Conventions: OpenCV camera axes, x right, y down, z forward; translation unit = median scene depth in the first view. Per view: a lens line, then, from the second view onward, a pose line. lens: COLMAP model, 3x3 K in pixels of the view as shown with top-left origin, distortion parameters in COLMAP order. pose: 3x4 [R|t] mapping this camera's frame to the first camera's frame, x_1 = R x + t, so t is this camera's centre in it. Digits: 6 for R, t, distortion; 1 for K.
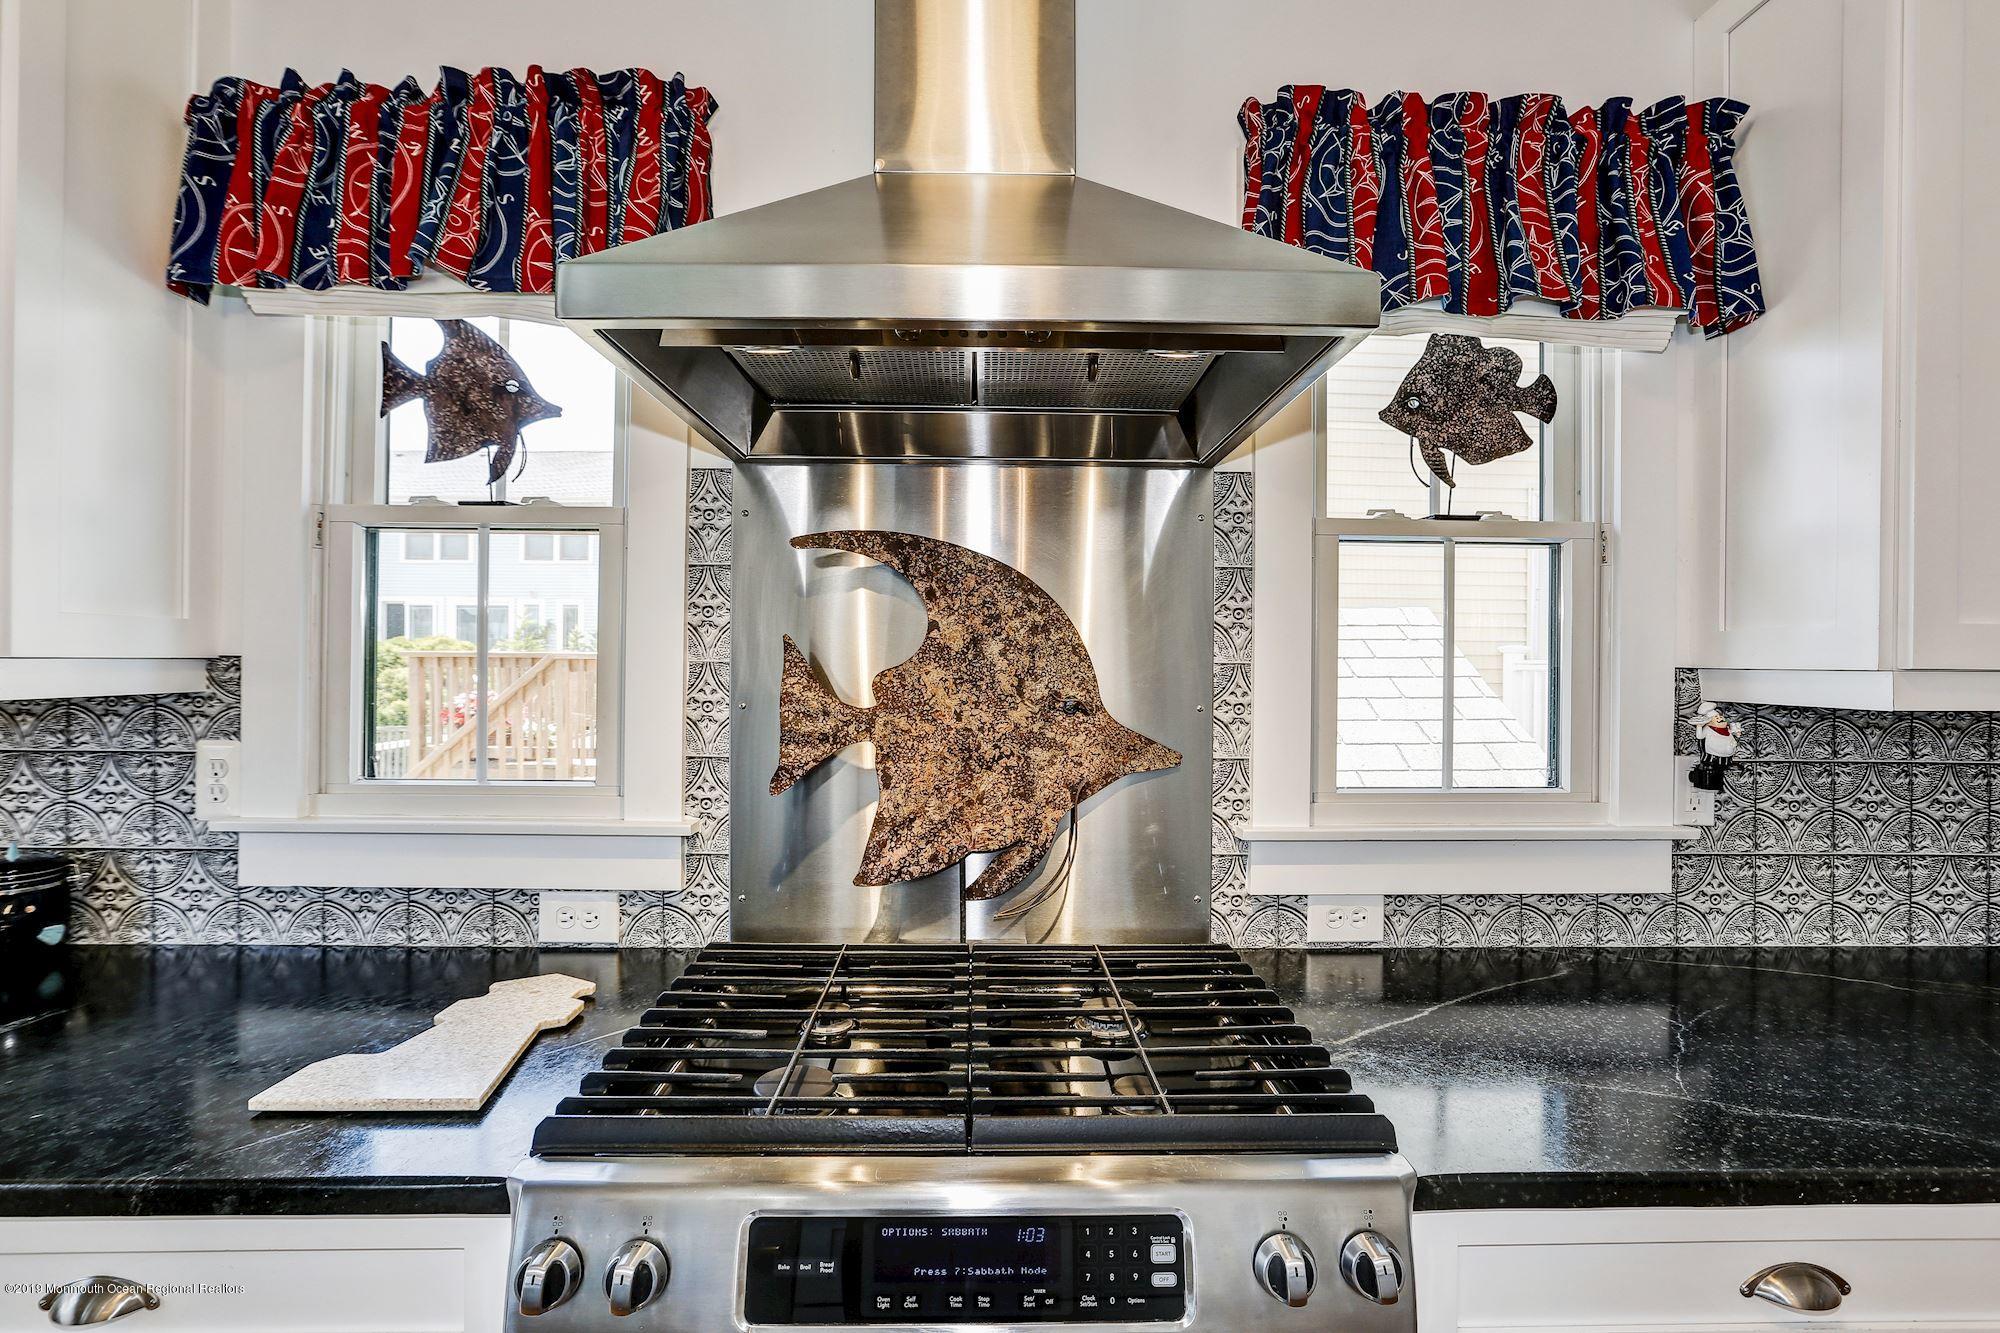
lens RADIAL K [[949.0, 0, 1000.0], [0, 949.0, 666.5], [0, 0, 1]] dist [-0.012790, -0.000402]
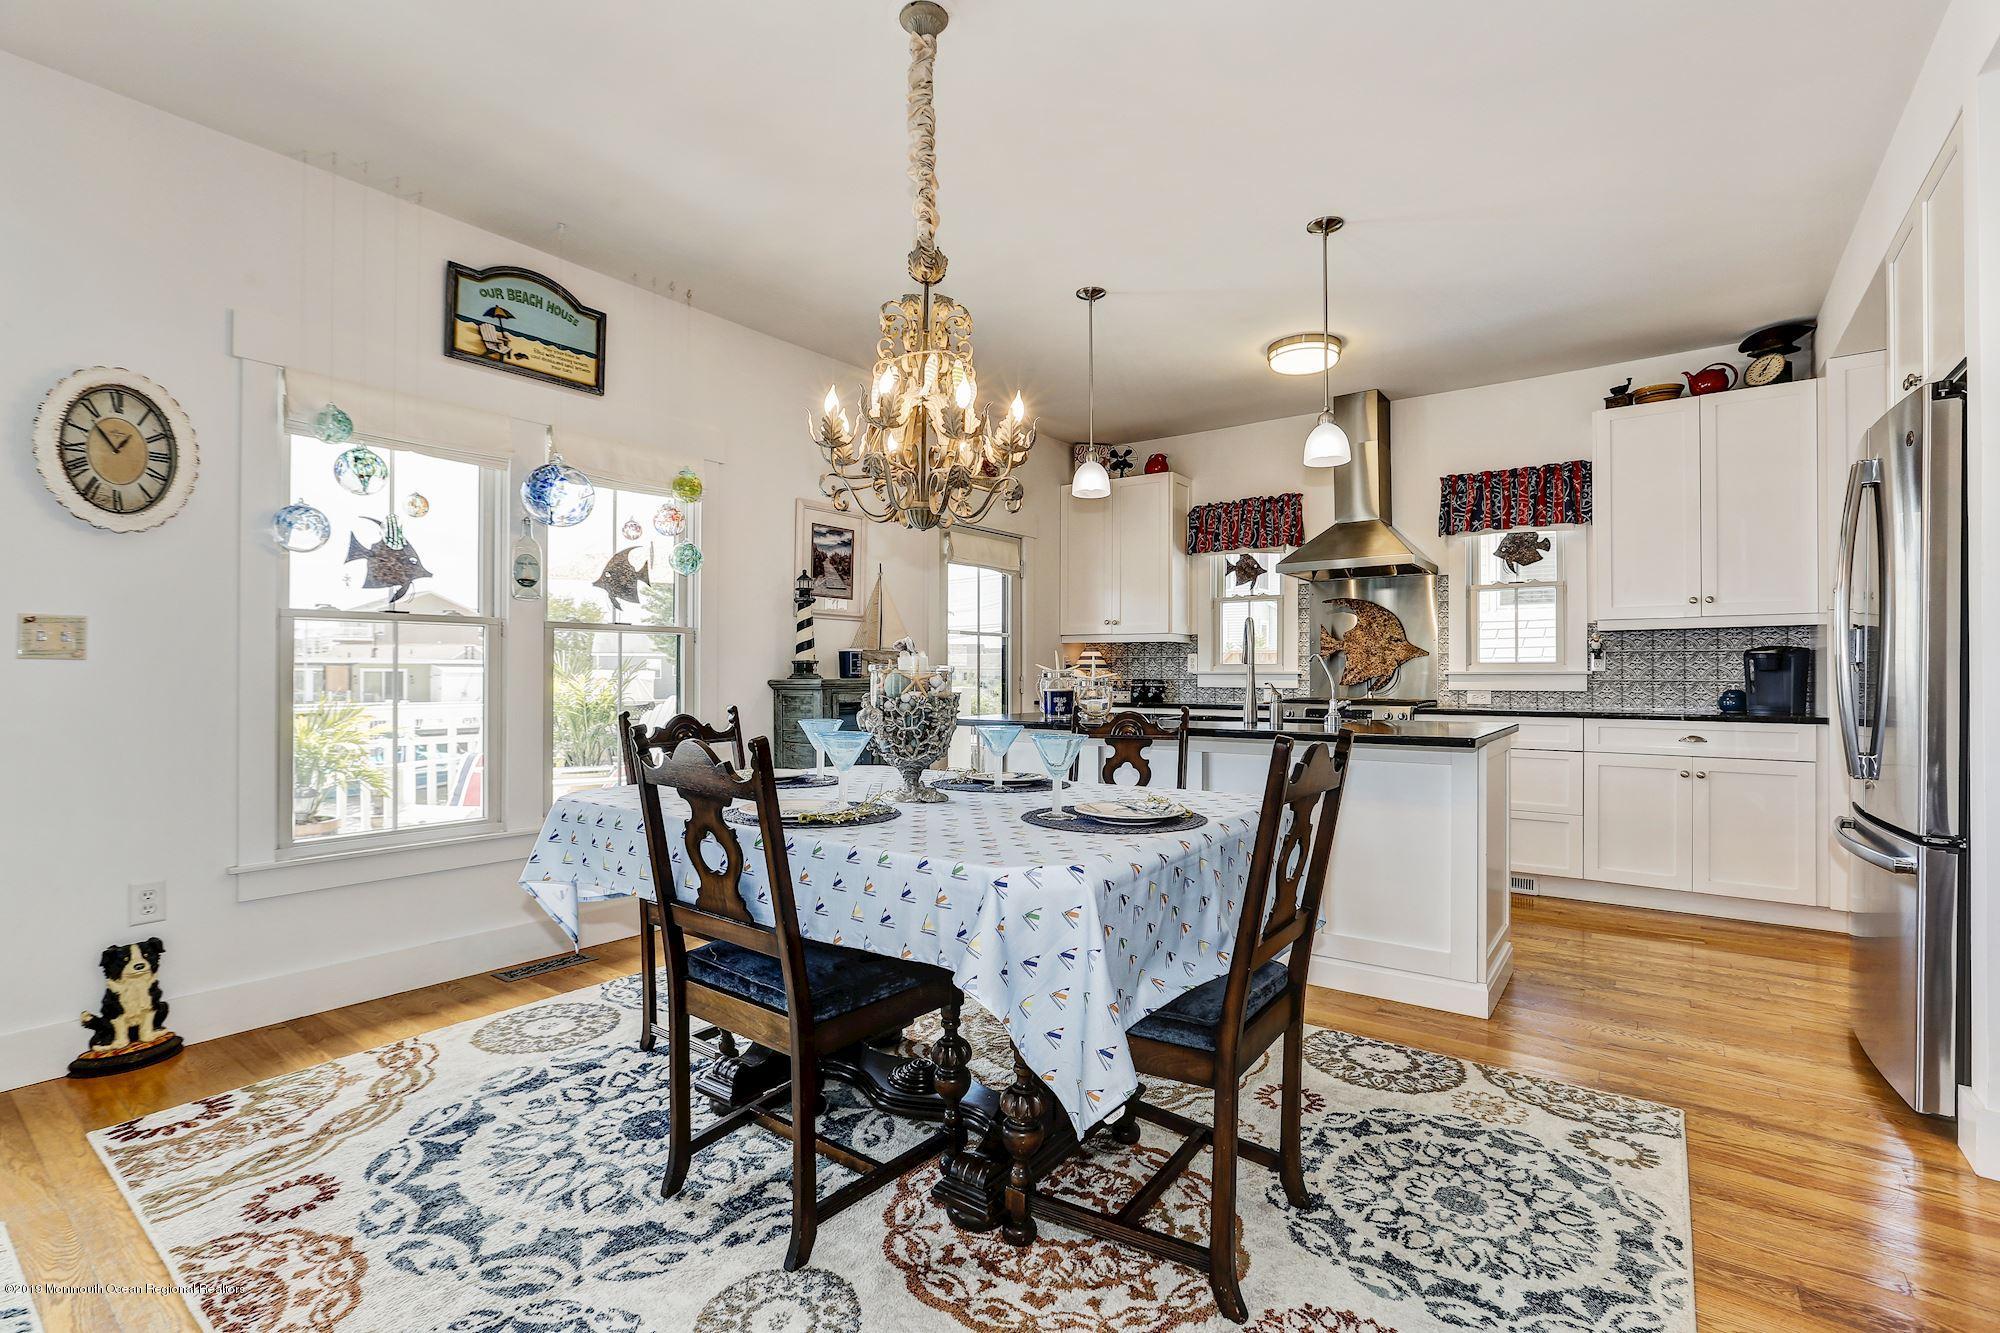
lens RADIAL K [[895.3, 0, 1045.6], [0, 895.3, 668.9], [0, 0, 1]] dist [-0.002298, 0.000264]
pose [[0.814607, -0.013553, -0.579854, 1.021190], [0.005011, 0.999854, -0.016331, 0.213227], [0.579991, 0.010397, 0.814556, -2.779705]]
